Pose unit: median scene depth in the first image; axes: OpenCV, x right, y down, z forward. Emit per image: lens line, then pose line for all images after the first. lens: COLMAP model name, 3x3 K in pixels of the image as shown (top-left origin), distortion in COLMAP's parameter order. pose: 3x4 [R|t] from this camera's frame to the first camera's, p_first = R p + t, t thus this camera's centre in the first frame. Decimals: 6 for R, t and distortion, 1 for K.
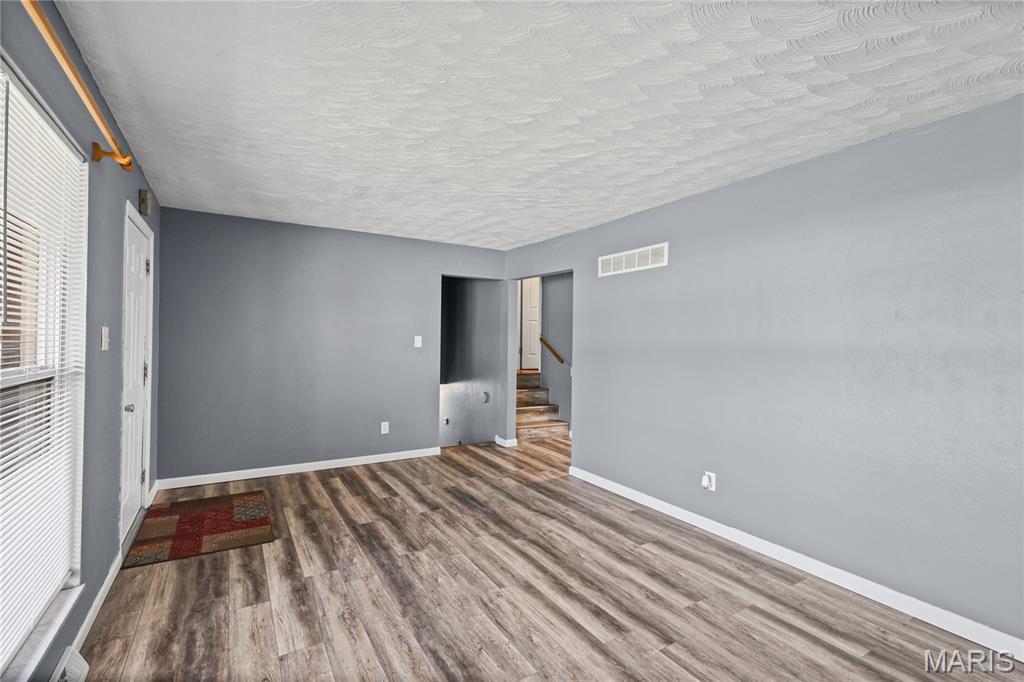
lens RADIAL K [[455.8, 0, 512.7], [0, 455.8, 338.6], [0, 0, 1]] dist [0.010788, 0.000613]
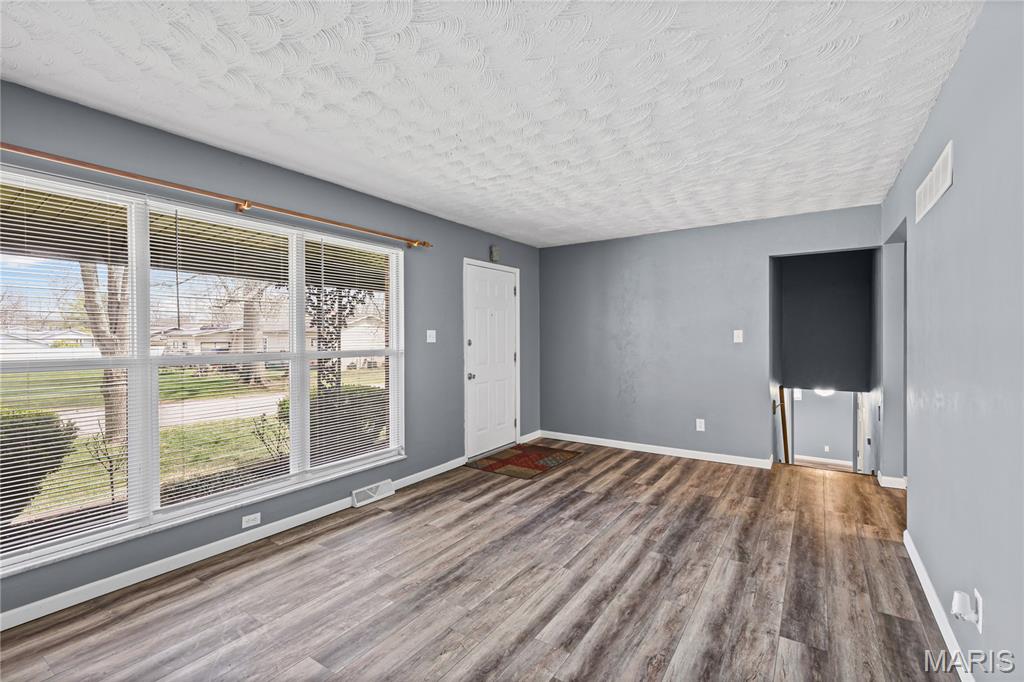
lens RADIAL K [[455.8, 0, 509.3], [0, 455.8, 337.7], [0, 0, 1]] dist [0.010788, 0.000613]
pose [[0.421921, -0.012613, -0.906545, 0.648774], [0.013172, 0.999883, -0.007781, 0.016801], [0.906537, -0.008658, 0.422038, 0.327071]]
